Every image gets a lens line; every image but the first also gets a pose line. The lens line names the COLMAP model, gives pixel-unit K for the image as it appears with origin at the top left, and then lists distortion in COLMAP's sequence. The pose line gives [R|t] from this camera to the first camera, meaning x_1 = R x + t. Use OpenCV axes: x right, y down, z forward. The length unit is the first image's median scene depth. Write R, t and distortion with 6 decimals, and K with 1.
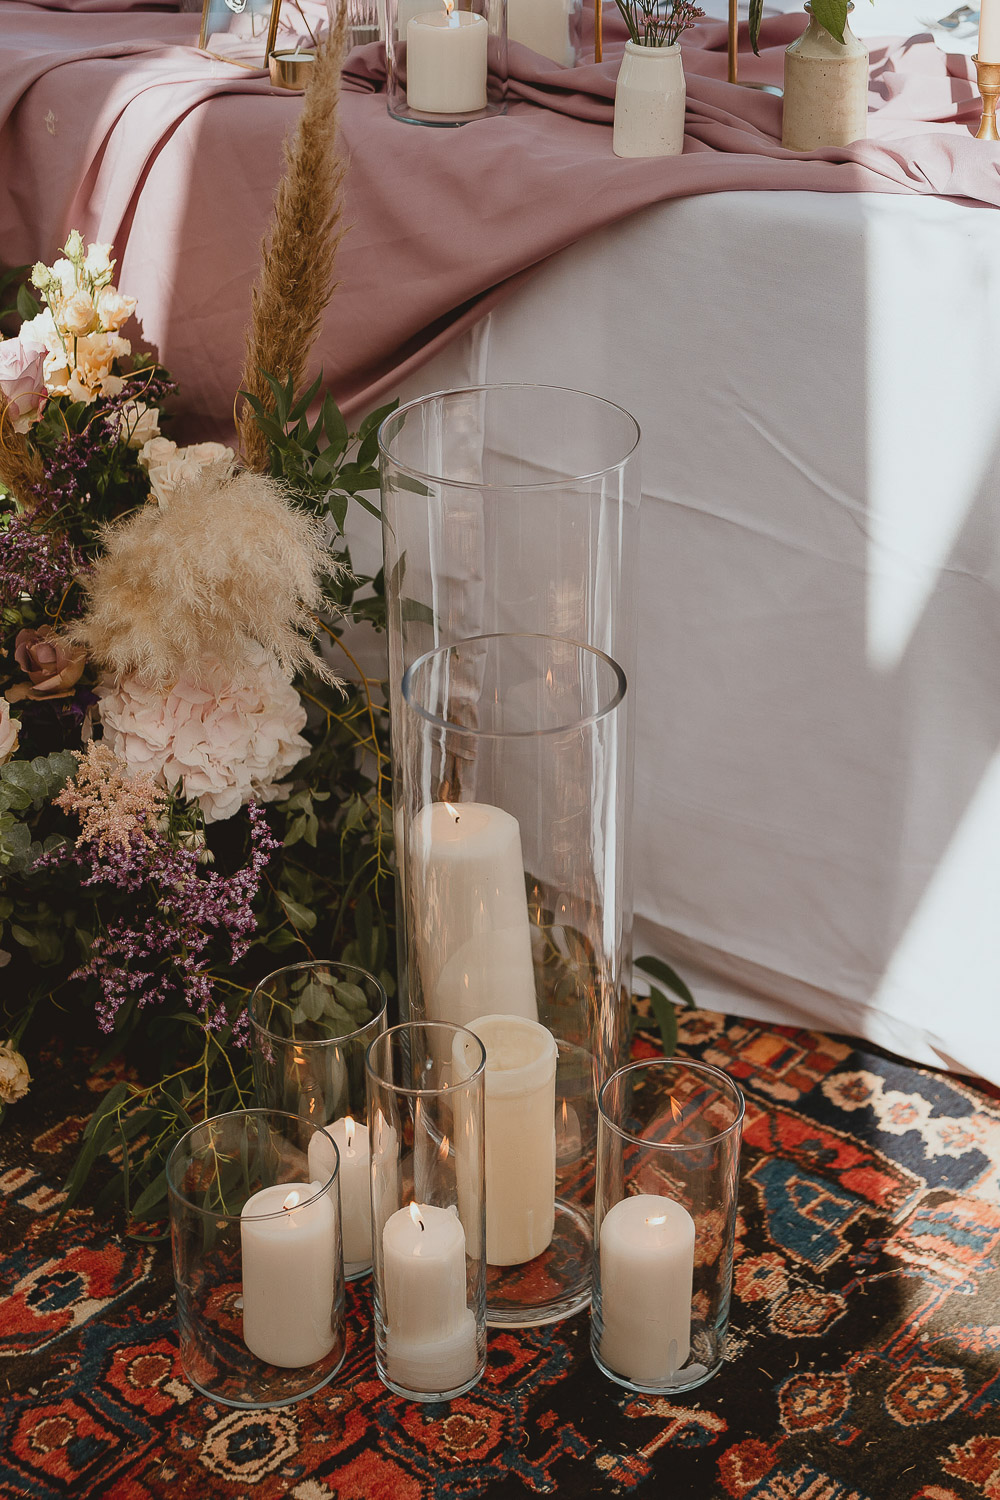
lens RADIAL K [[2583.8, 0, 592.0], [0, 2583.8, 750.0], [0, 0, 1]] dist [-0.100504, 1.085791]
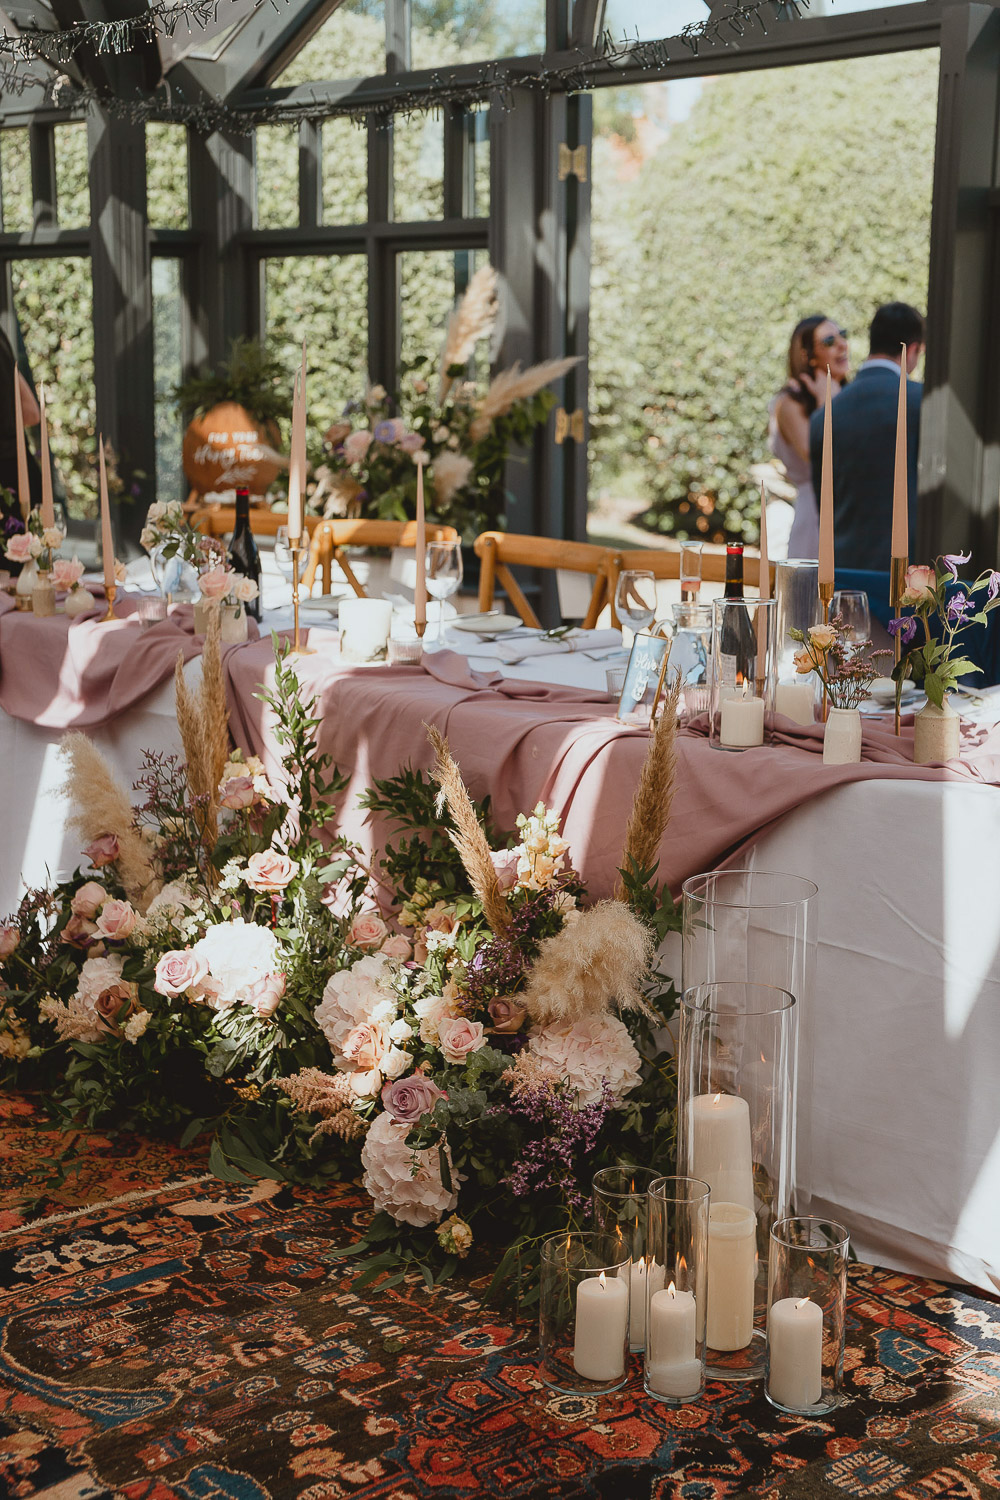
lens RADIAL K [[2147.6, 0, 500.0], [0, 2147.6, 750.0], [0, 0, 1]] dist [-0.023681, 0.628671]
pose [[0.975172, 0.035462, -0.218591, 0.125382], [-0.100905, 0.949823, -0.296066, 0.257931], [0.197123, 0.310772, 0.929819, -0.534141]]
